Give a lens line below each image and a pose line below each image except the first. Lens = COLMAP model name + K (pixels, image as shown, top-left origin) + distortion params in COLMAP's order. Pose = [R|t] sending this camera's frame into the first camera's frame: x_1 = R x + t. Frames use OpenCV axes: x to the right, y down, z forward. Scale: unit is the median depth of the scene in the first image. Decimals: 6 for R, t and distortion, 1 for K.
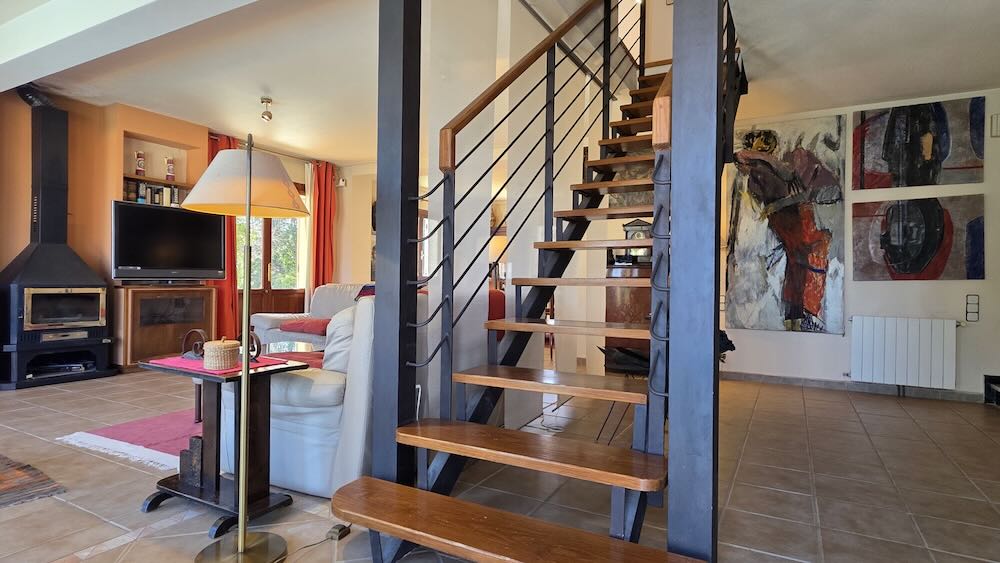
lens RADIAL K [[535.4, 0, 500.0], [0, 535.4, 281.5], [0, 0, 1]] dist [0.002956, 0.000718]
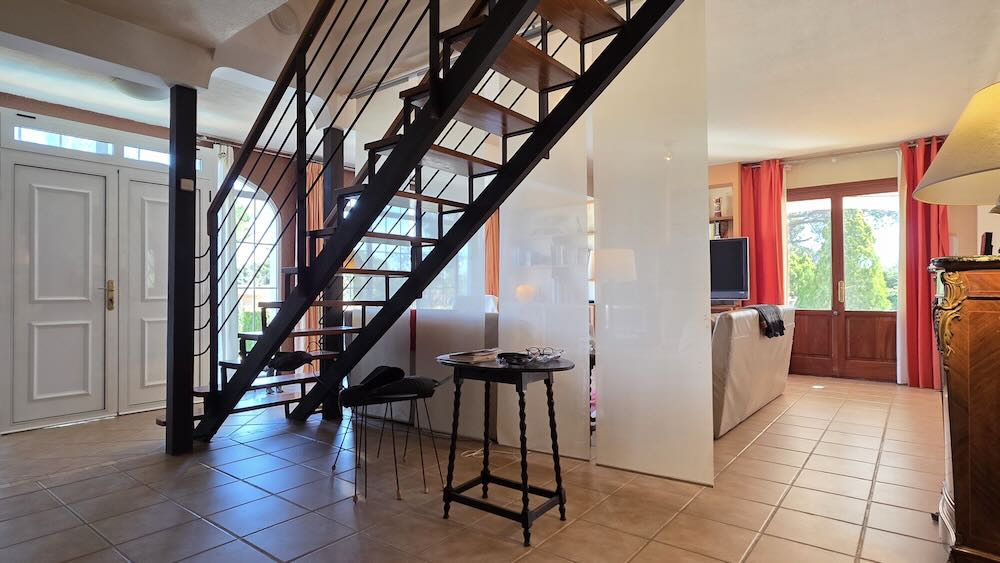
lens RADIAL K [[523.9, 0, 500.0], [0, 523.9, 281.5], [0, 0, 1]] dist [0.003418, -0.000328]
pose [[-0.160607, -0.031471, -0.986517, 0.723050], [-0.002798, 0.999502, -0.031430, -0.006068], [0.987014, -0.002288, -0.160615, 0.838372]]
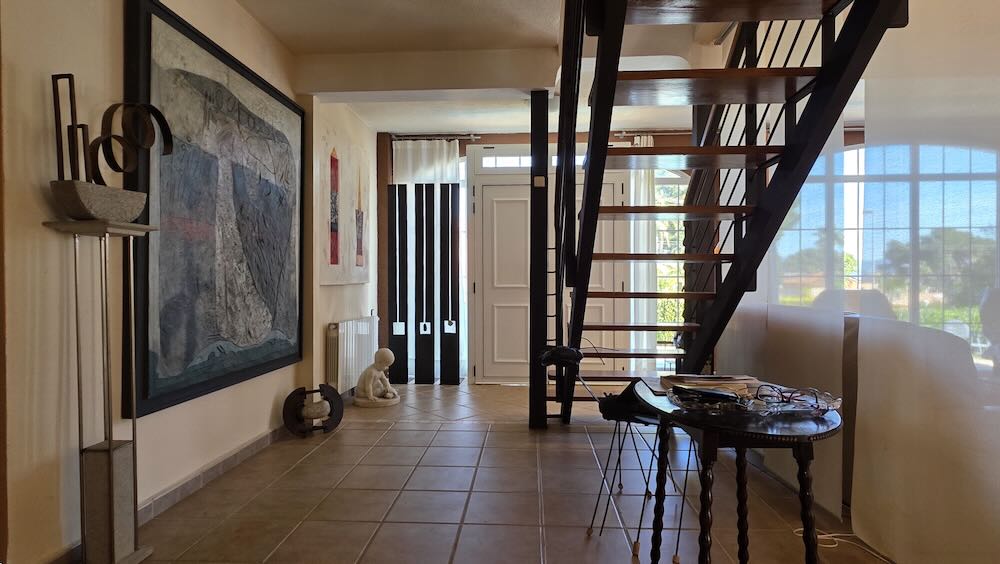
lens RADIAL K [[523.9, 0, 500.0], [0, 523.9, 282.0], [0, 0, 1]] dist [0.003418, -0.000328]
pose [[-0.903754, -0.011505, -0.427897, 0.488585], [-0.012188, 0.999925, -0.001143, -0.009751], [0.427879, 0.004182, -0.903827, 0.964758]]
